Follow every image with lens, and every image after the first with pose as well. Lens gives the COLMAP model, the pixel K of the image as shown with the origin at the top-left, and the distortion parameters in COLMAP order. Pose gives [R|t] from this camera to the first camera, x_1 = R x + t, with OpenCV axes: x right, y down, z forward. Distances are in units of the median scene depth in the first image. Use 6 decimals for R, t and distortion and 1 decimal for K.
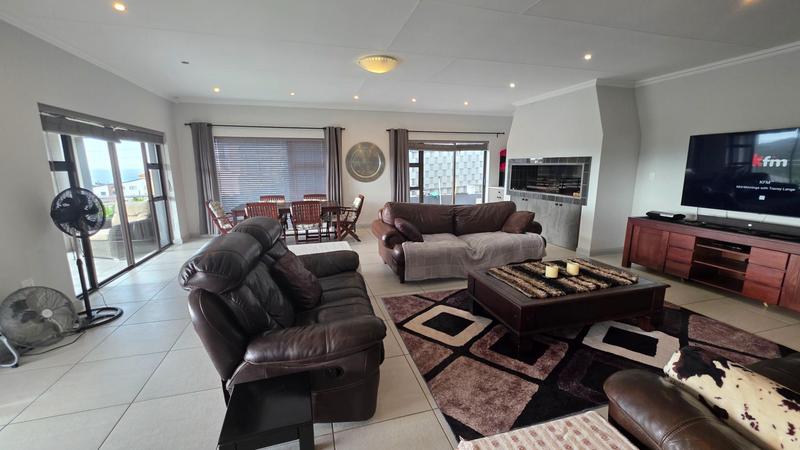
lens RADIAL K [[318.1, 0, 400.0], [0, 318.1, 225.0], [0, 0, 1]] dist [0.000003, -0.000014]
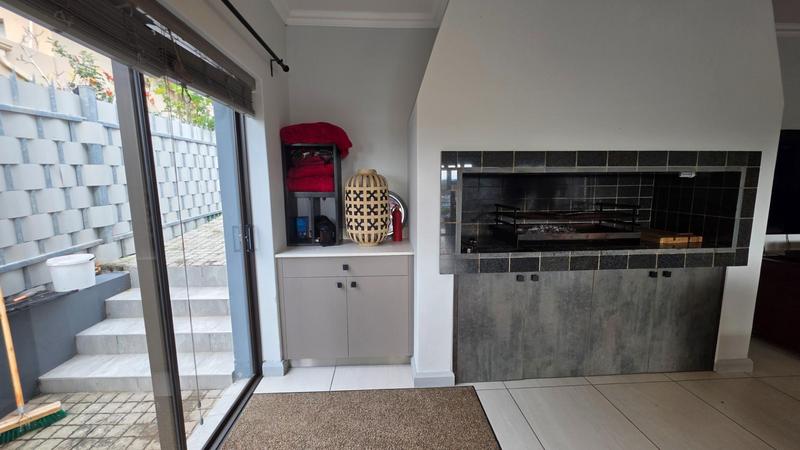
lens RADIAL K [[318.1, 0, 400.0], [0, 318.1, 225.0], [0, 0, 1]] dist [0.000003, -0.000014]
pose [[0.228000, -0.127053, 0.965336, 0.073410], [0.186347, 0.978816, 0.084814, -0.234596], [-0.955662, 0.160550, 0.246846, 1.310758]]
